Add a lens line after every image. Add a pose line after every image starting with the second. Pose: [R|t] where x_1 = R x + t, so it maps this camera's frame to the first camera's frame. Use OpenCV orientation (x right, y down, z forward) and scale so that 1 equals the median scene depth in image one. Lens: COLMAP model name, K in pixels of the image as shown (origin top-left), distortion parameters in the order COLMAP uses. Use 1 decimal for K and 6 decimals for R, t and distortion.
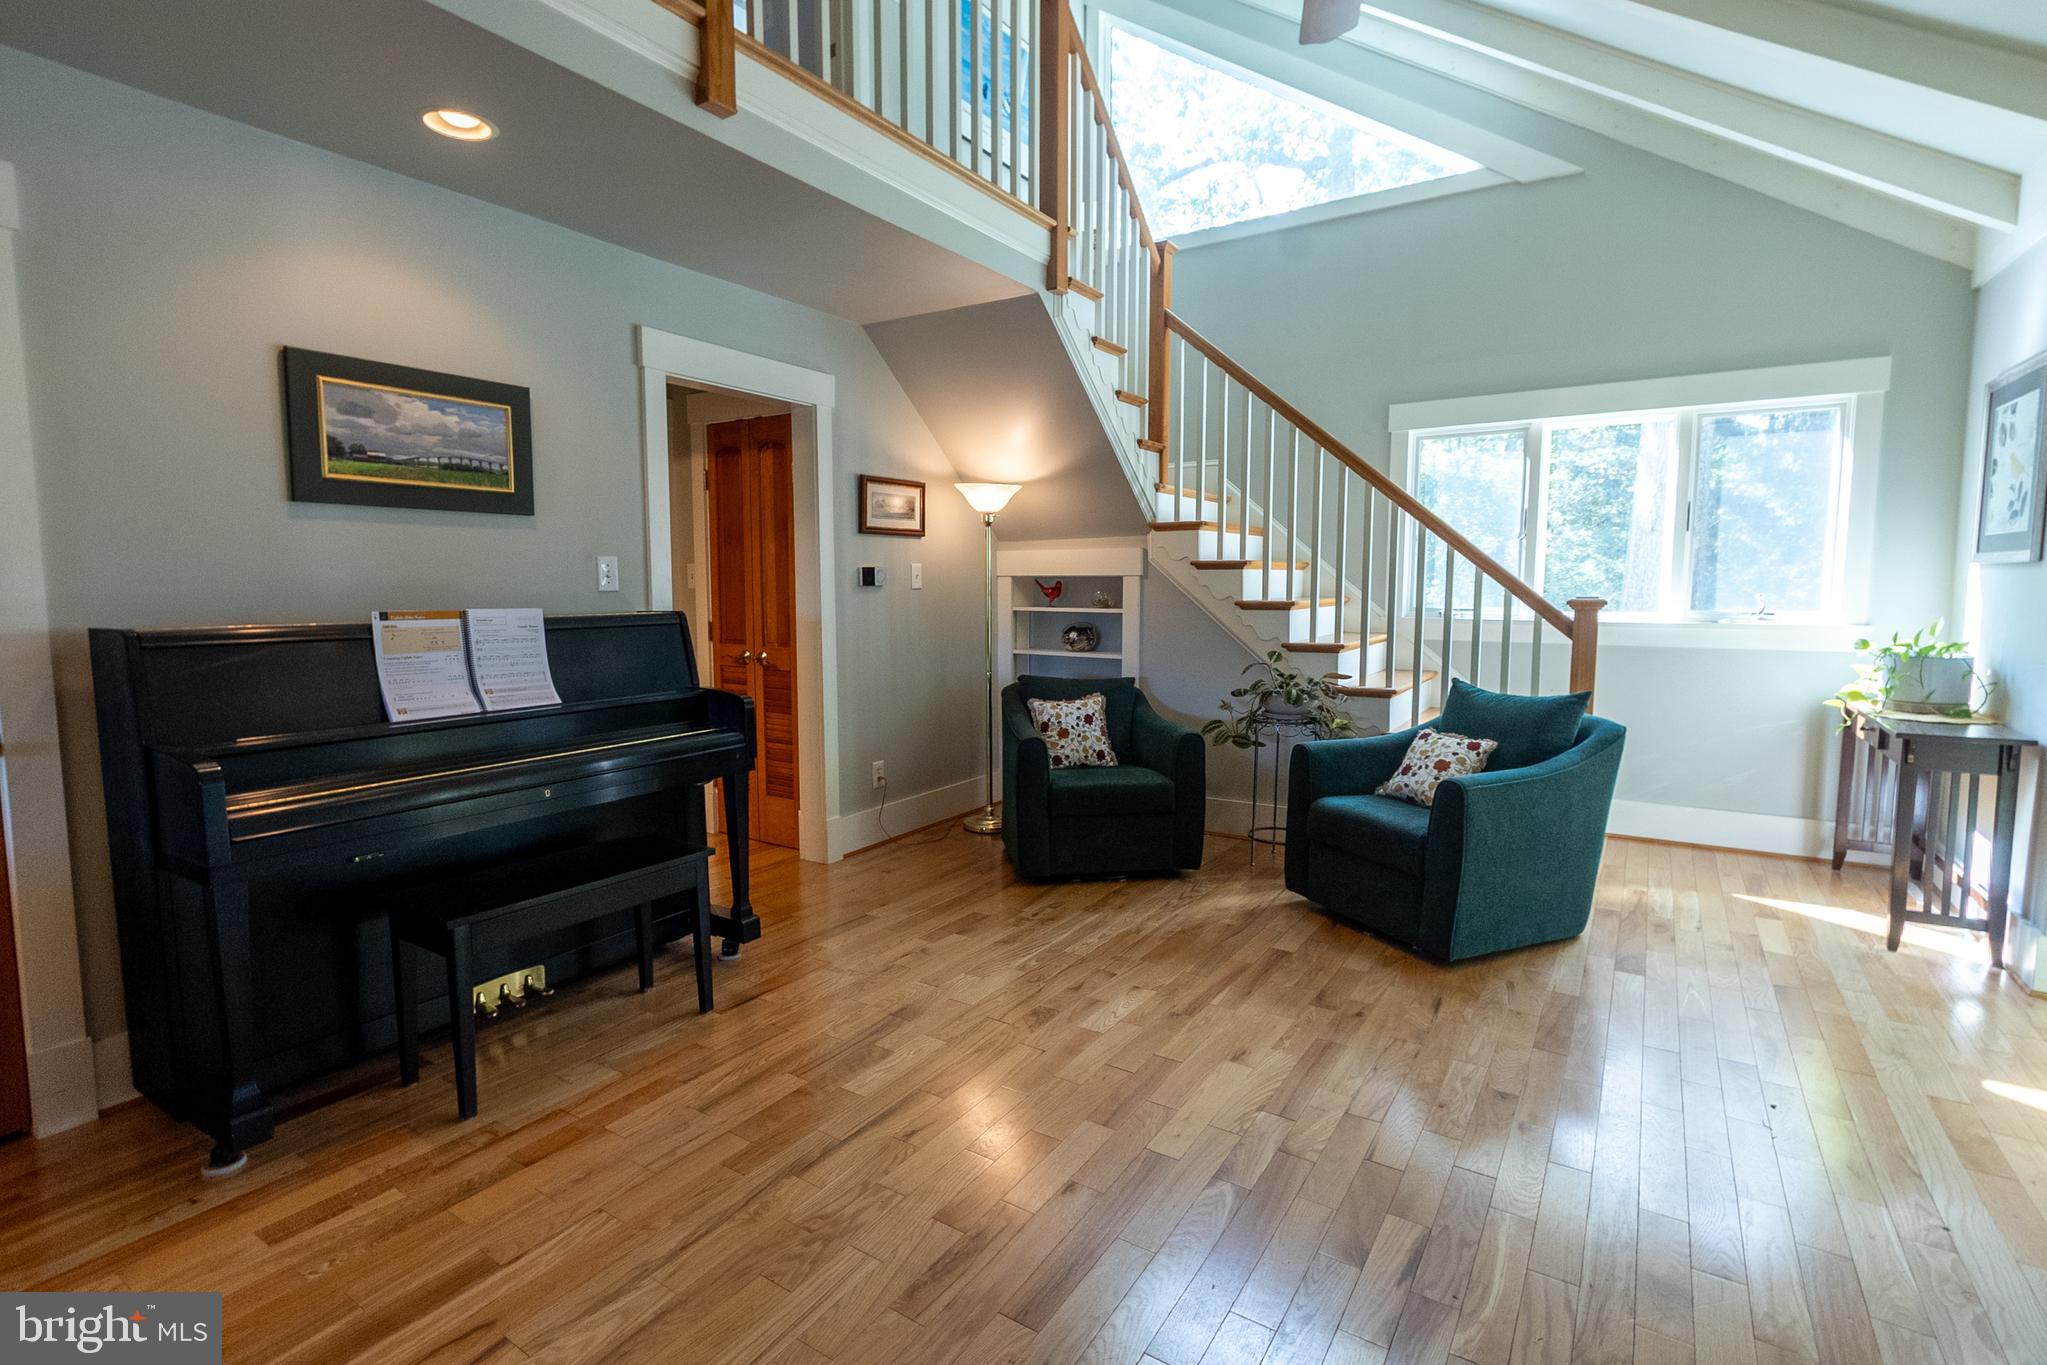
lens RADIAL K [[955.5, 0, 1010.4], [0, 955.5, 673.4], [0, 0, 1]] dist [0.001139, -0.000708]
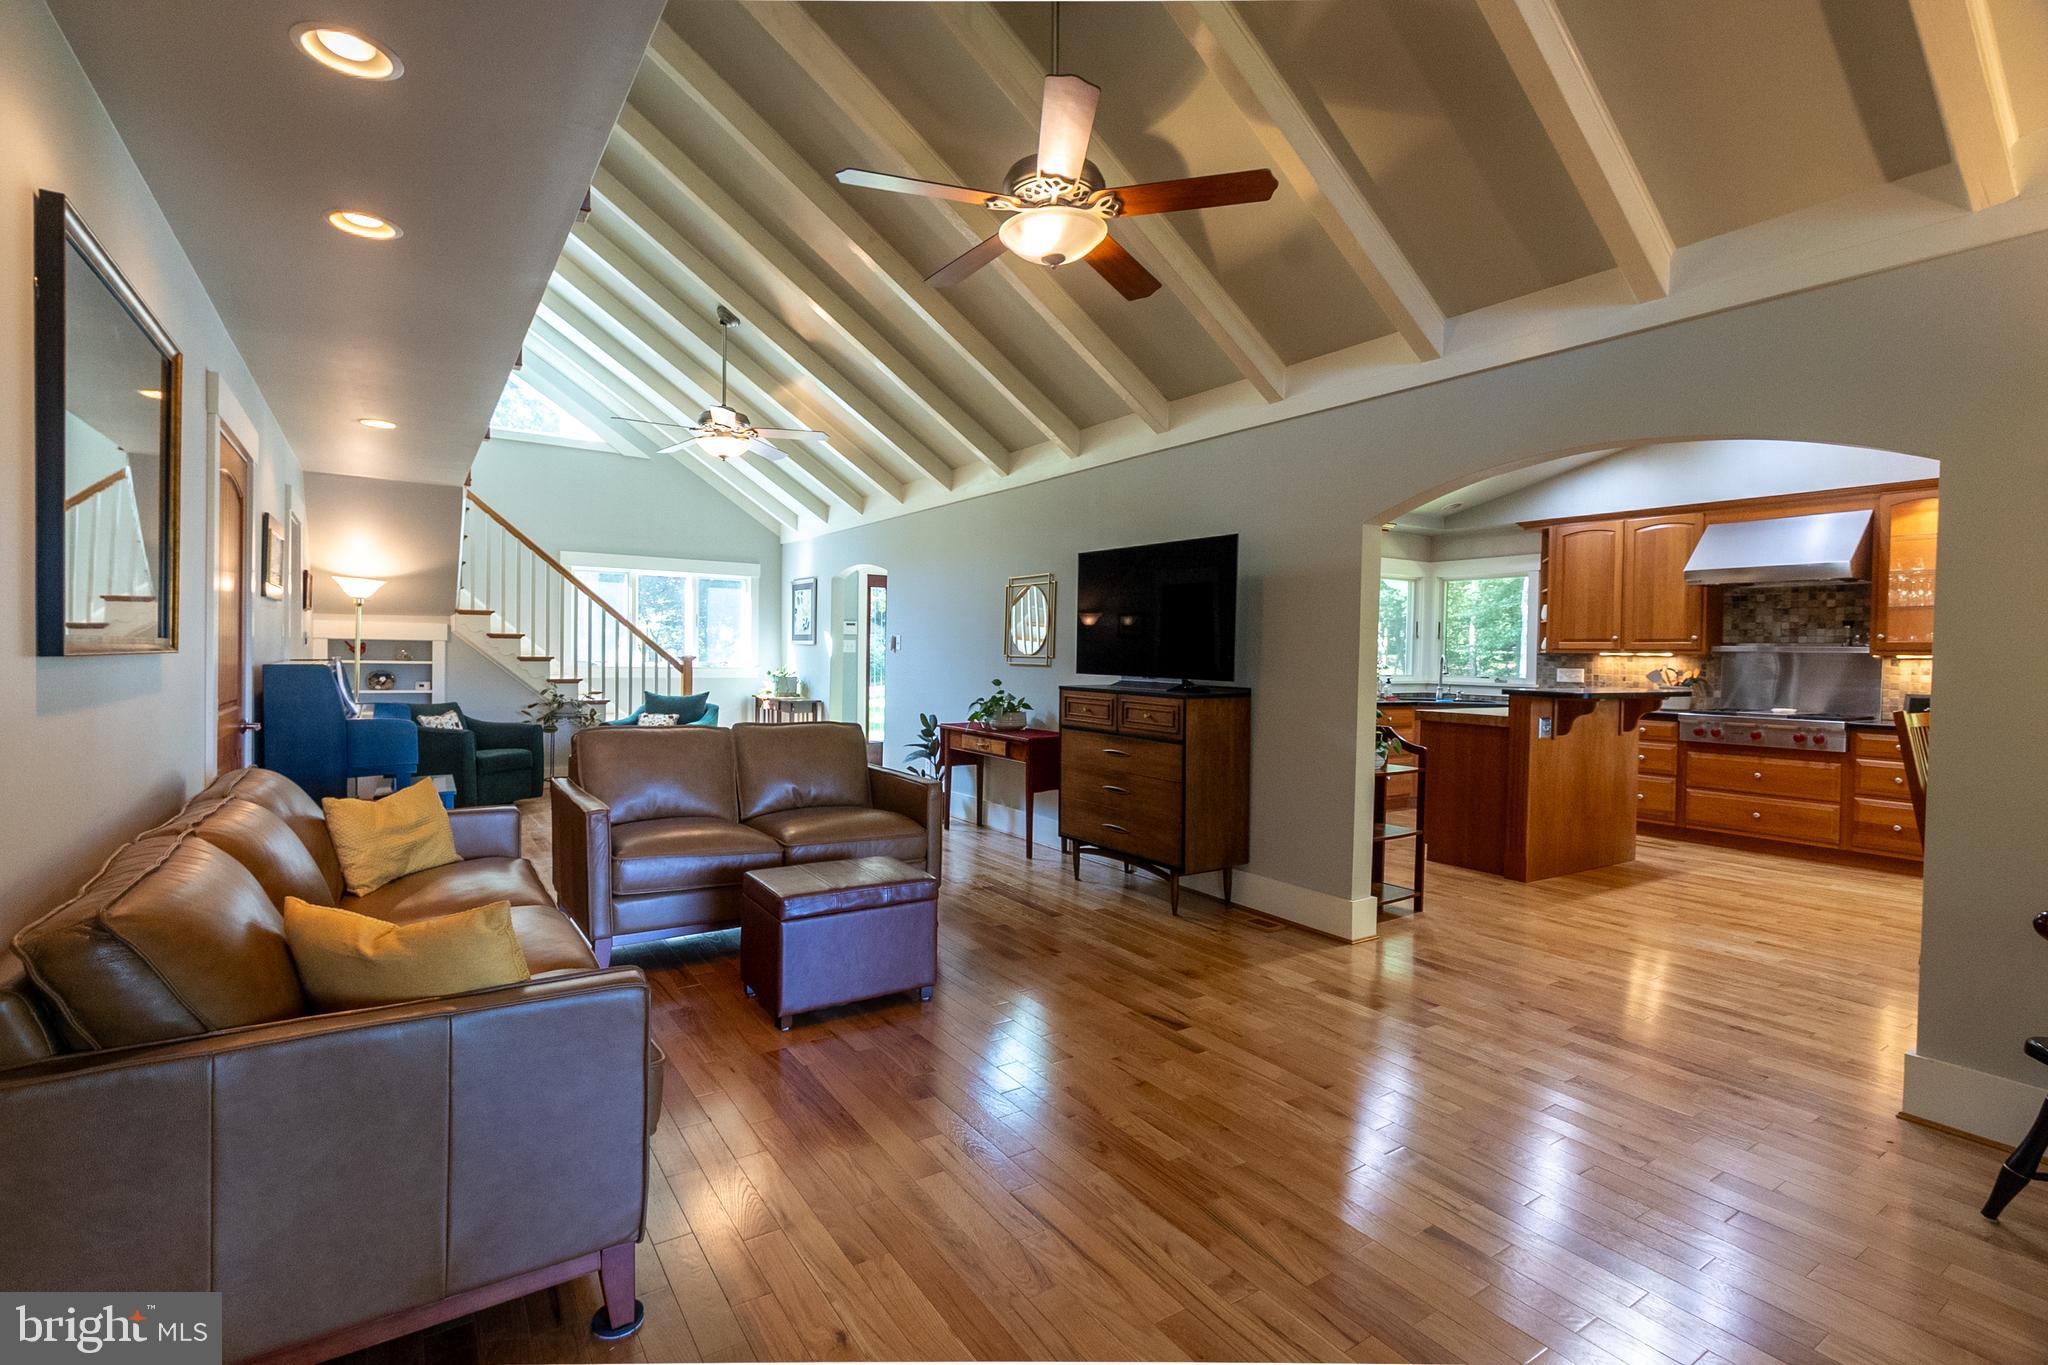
lens RADIAL K [[946.7, 0, 994.7], [0, 946.7, 675.3], [0, 0, 1]] dist [0.003412, -0.003536]
pose [[0.414648, -0.012052, 0.909902, -1.162369], [0.068017, 0.997526, -0.017784, 0.060402], [-0.907436, 0.069263, 0.414442, -0.628722]]
